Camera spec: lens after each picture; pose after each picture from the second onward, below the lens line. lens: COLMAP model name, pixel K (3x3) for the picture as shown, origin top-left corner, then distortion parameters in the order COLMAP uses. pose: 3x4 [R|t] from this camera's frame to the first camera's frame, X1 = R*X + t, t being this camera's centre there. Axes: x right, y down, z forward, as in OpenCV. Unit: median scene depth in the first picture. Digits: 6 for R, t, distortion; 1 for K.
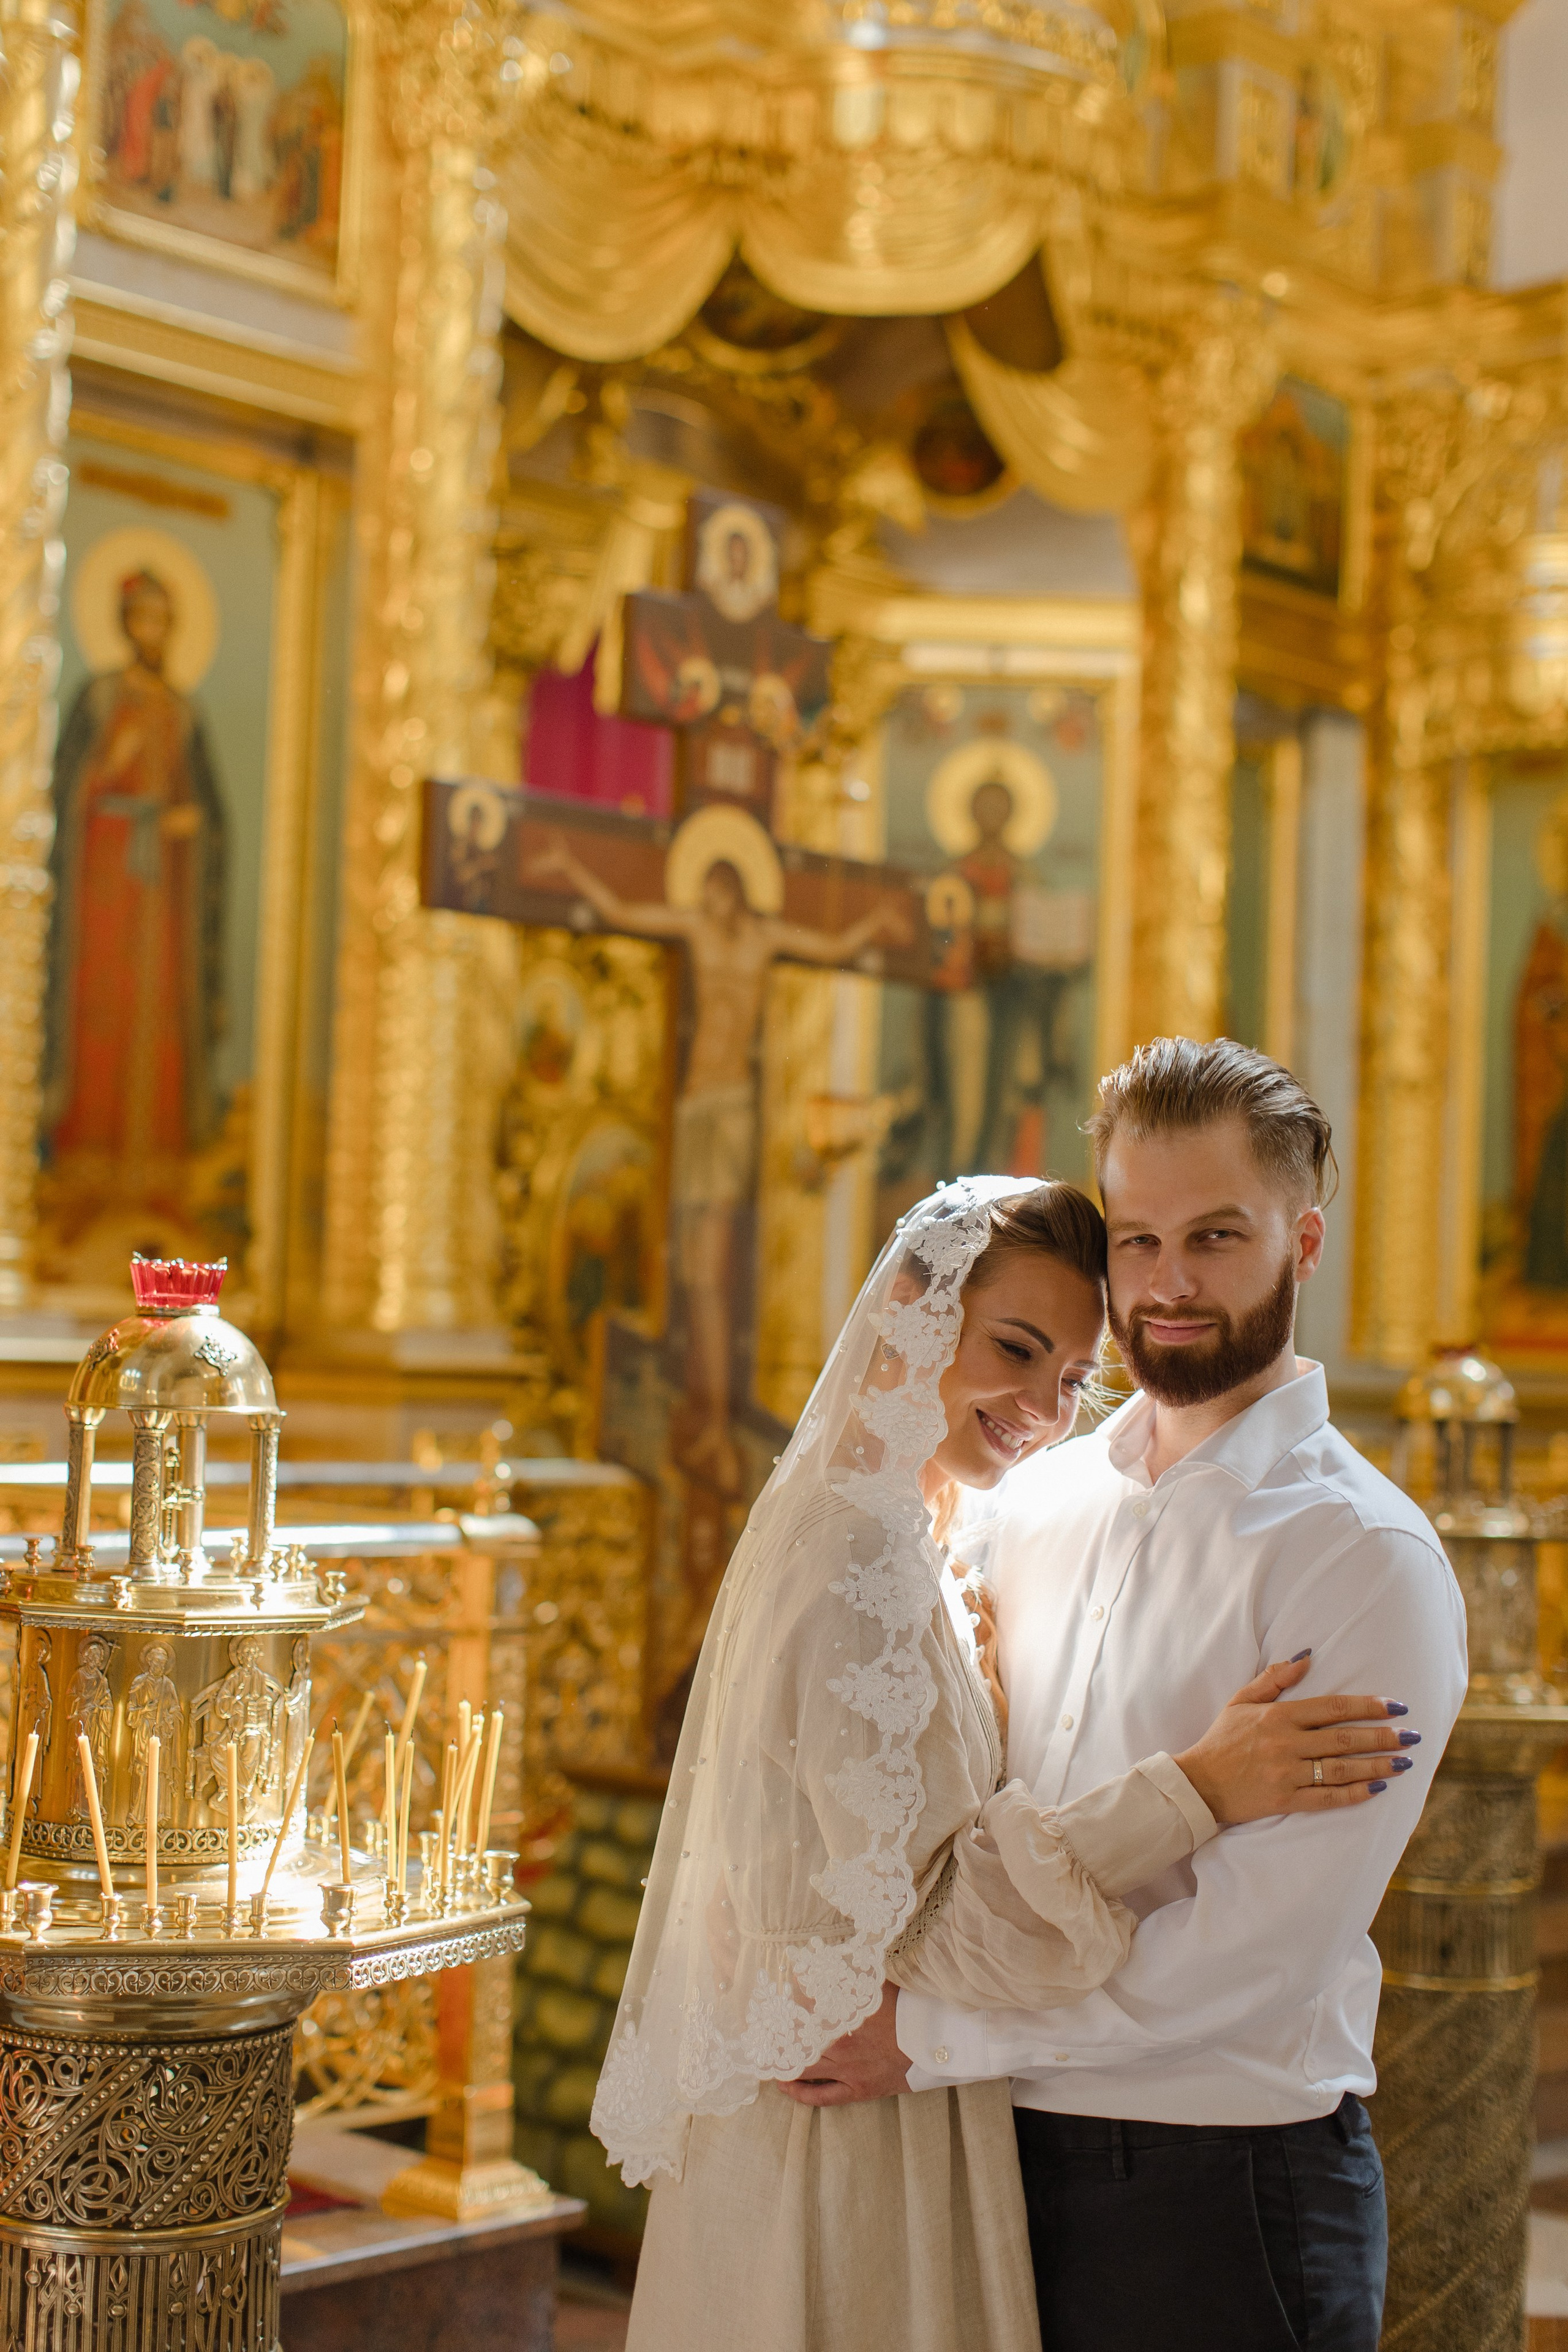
lens RADIAL K [[3401.9, 0, 771.7], [0, 3401.9, 1181.0], [0, 0, 1]] dist [0.016791, 0.000000]
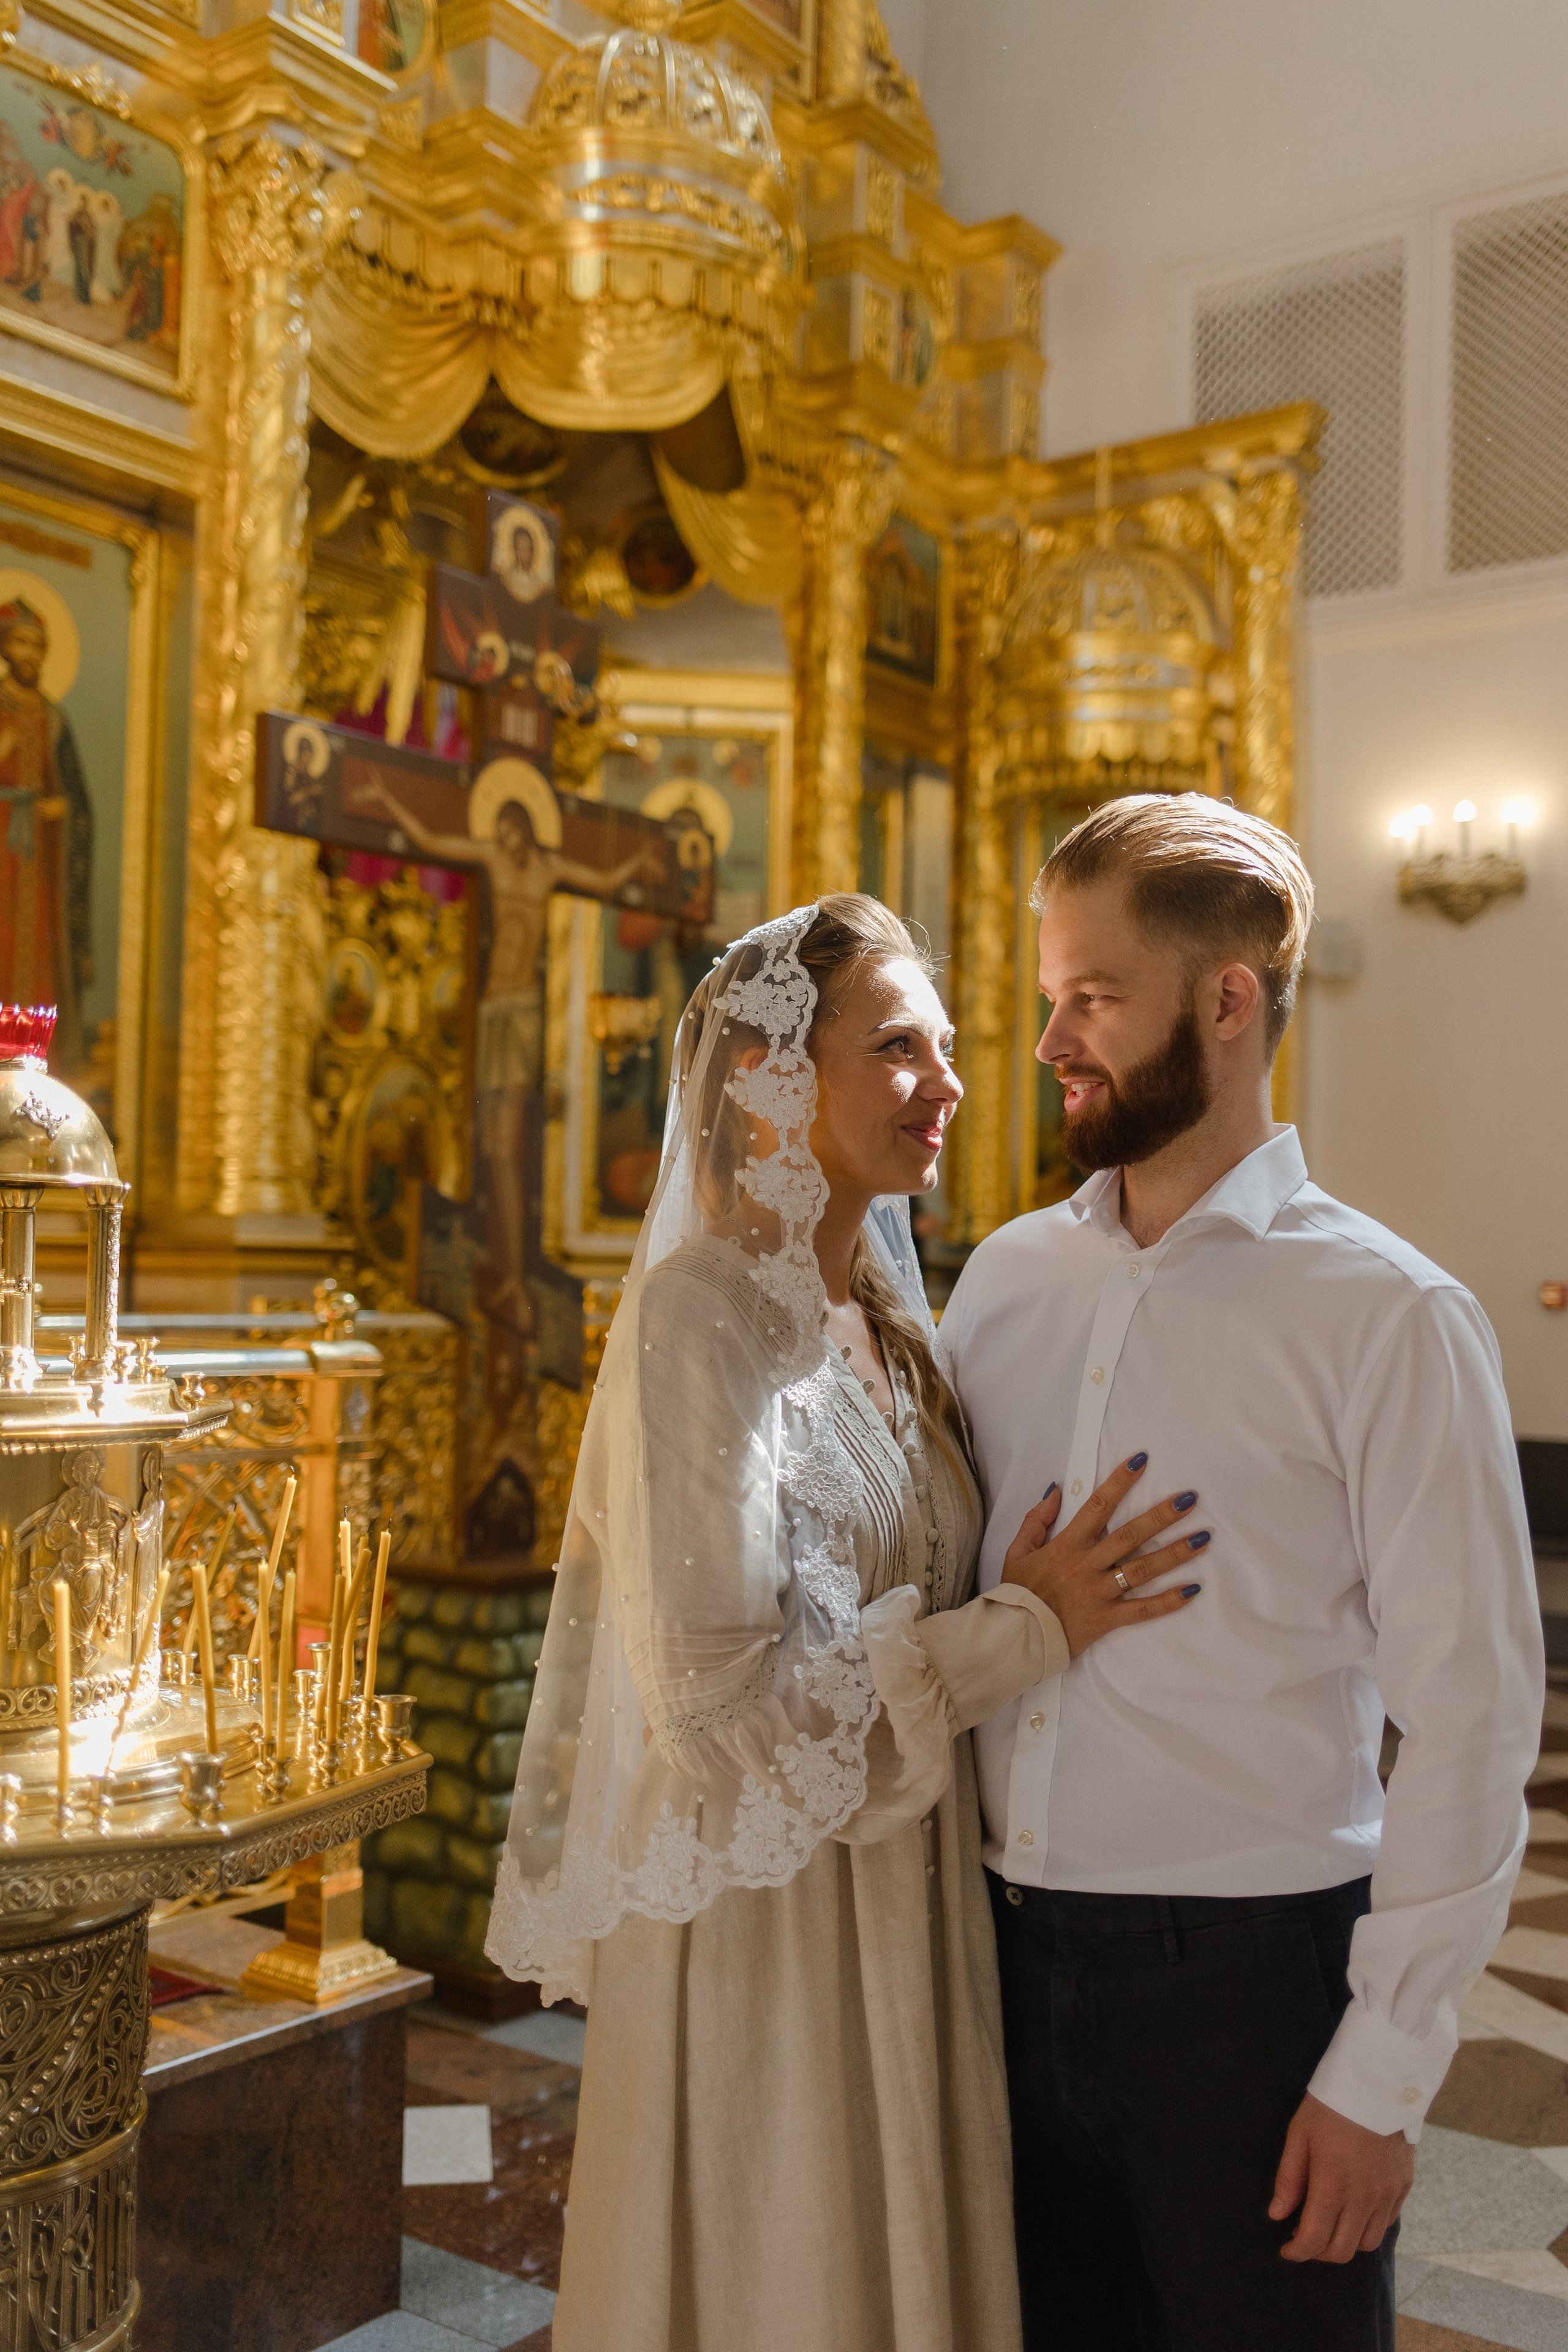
lens RADIAL K [[2259.2, 0, 778.4], [0, 2259.2, 1173.6], [0, 0, 1]] dist [0.003122, 0.000000]
pose [[0.991466, -0.010179, 0.129967, -0.019883], [0.008927, 0.999908, 0.010207, 0.021610], [-0.130059, -0.008960, 0.991466, 0.149862]]
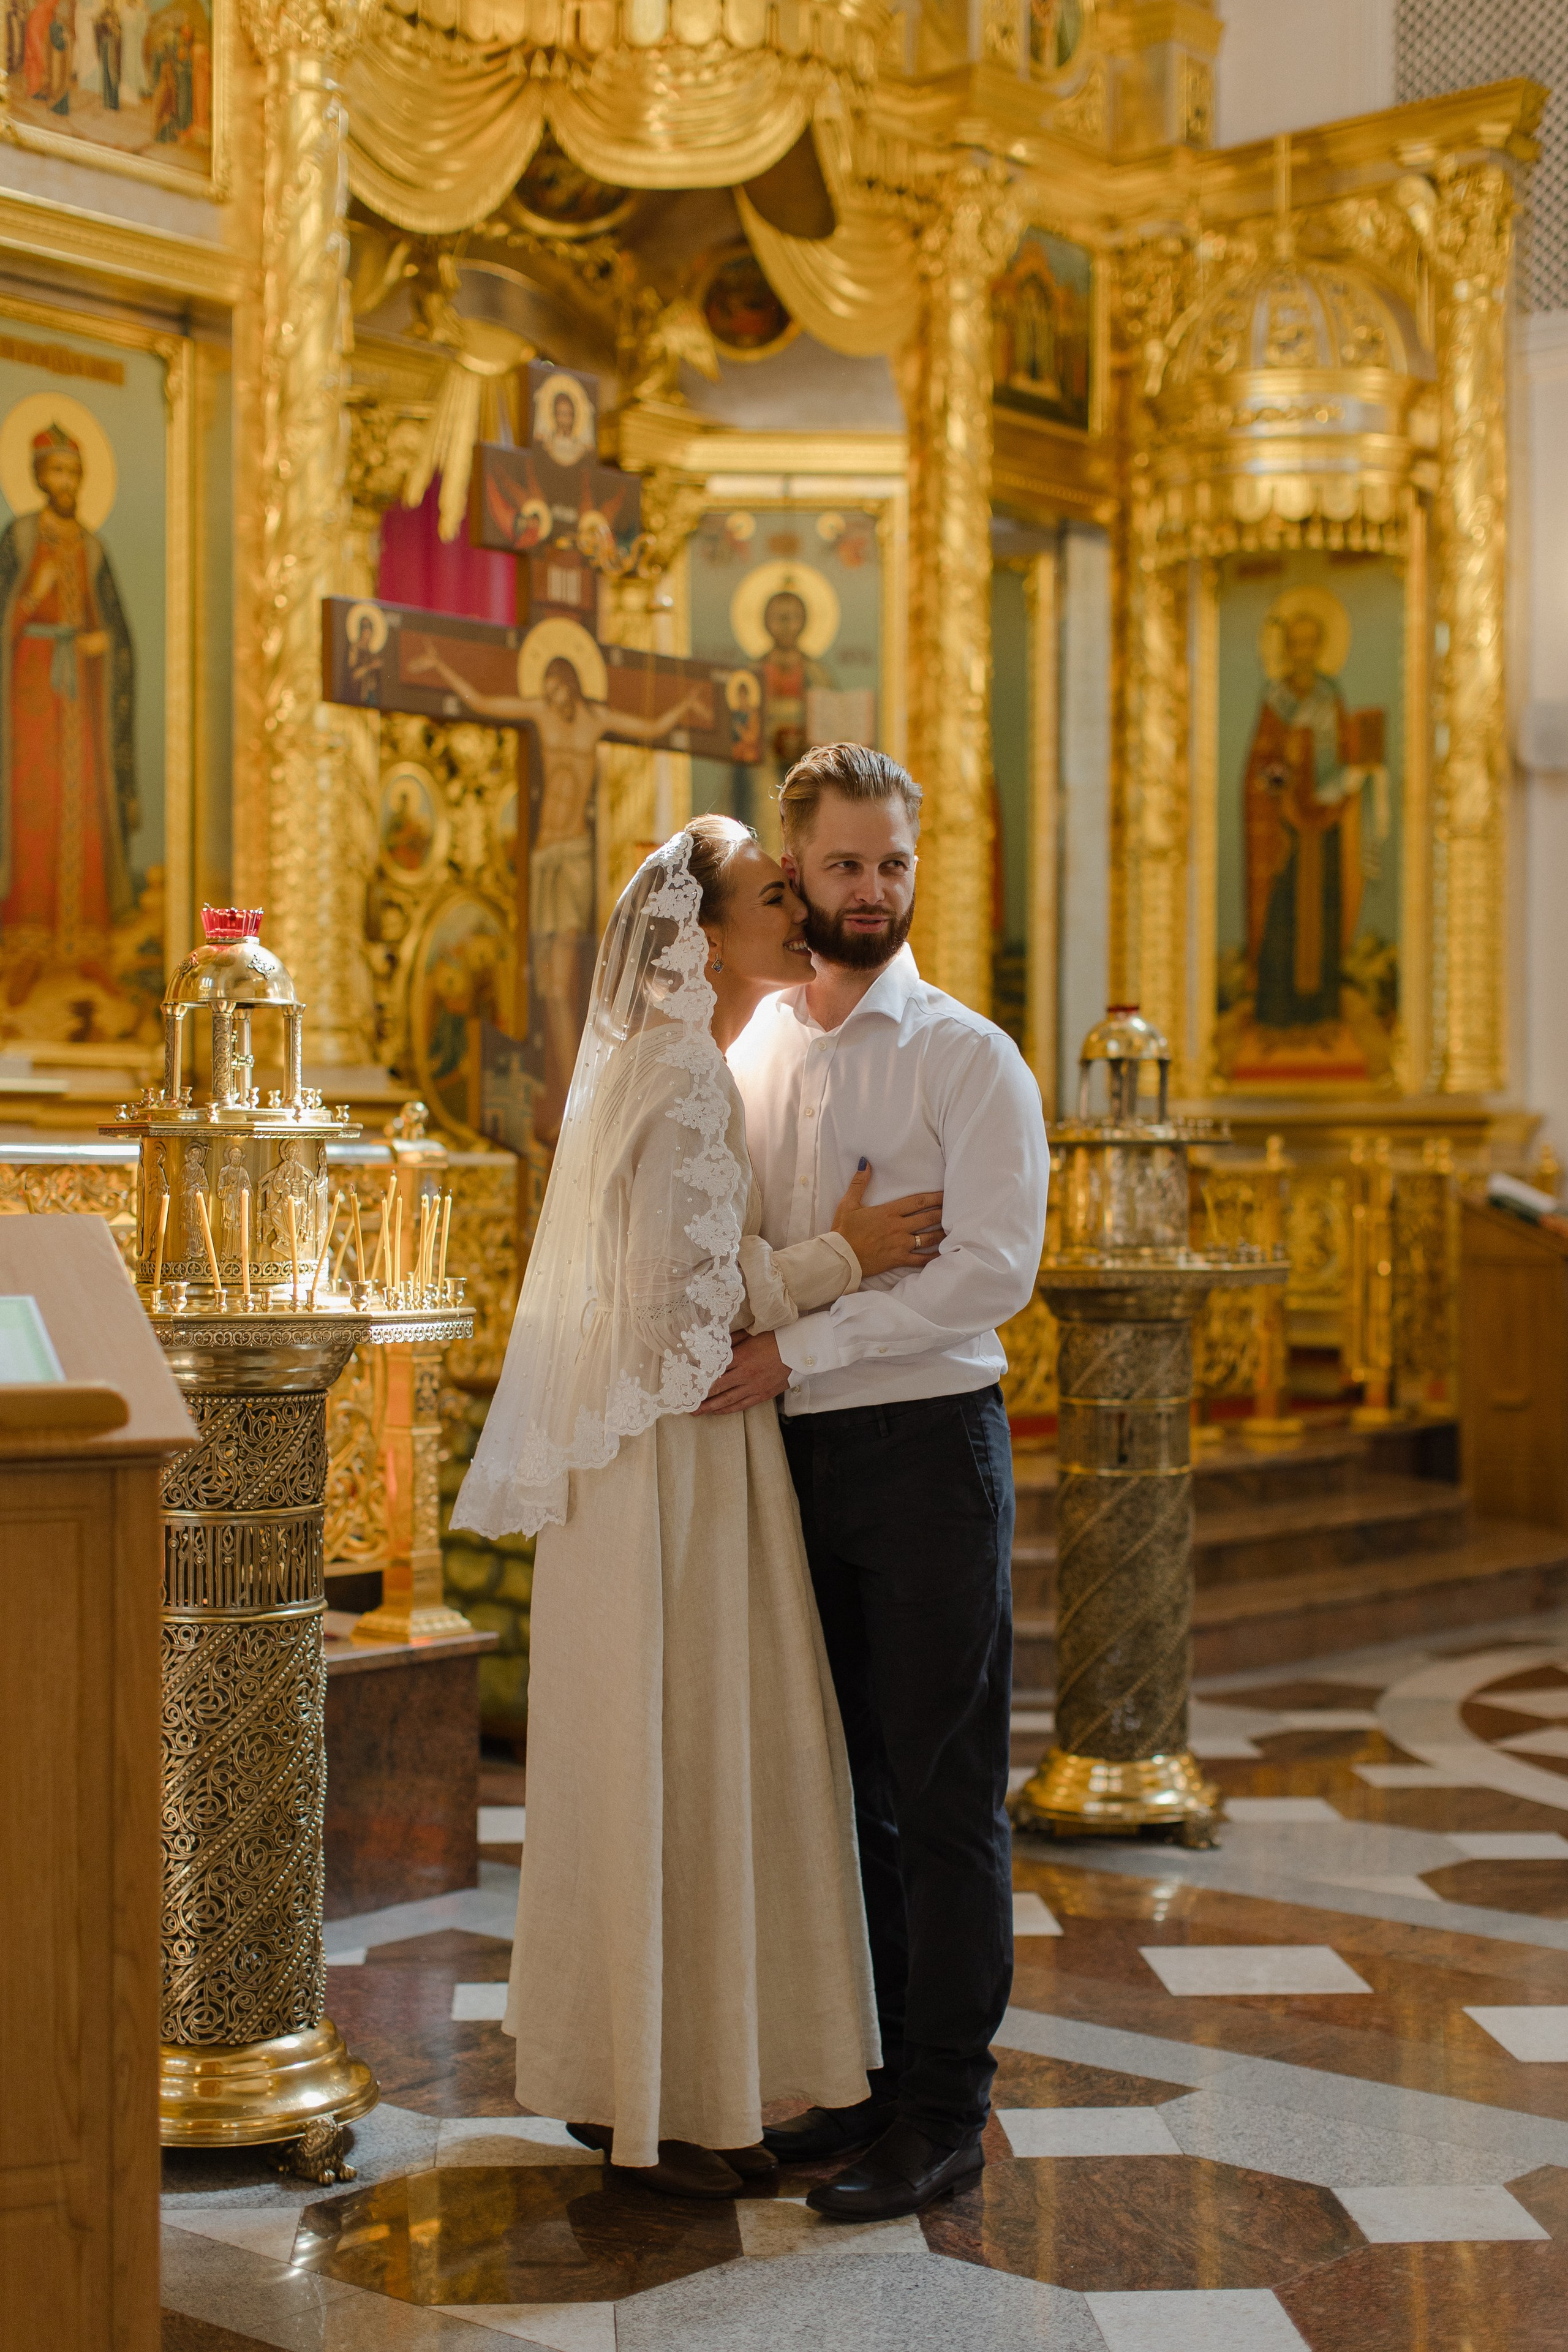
lens RADIAL K [[3401.9, 0, 777.3], [0, 3401.9, 1192.5], [0, 0, 1]] dist [0.016791, 0.000000]
pose [[0.998188, -0.032499, 0.050639, -0.003267], [0.029695, 0.998035, 0.055172, 0.026351], [-0.052333, -0.053568, 0.997192, -0.200236]]
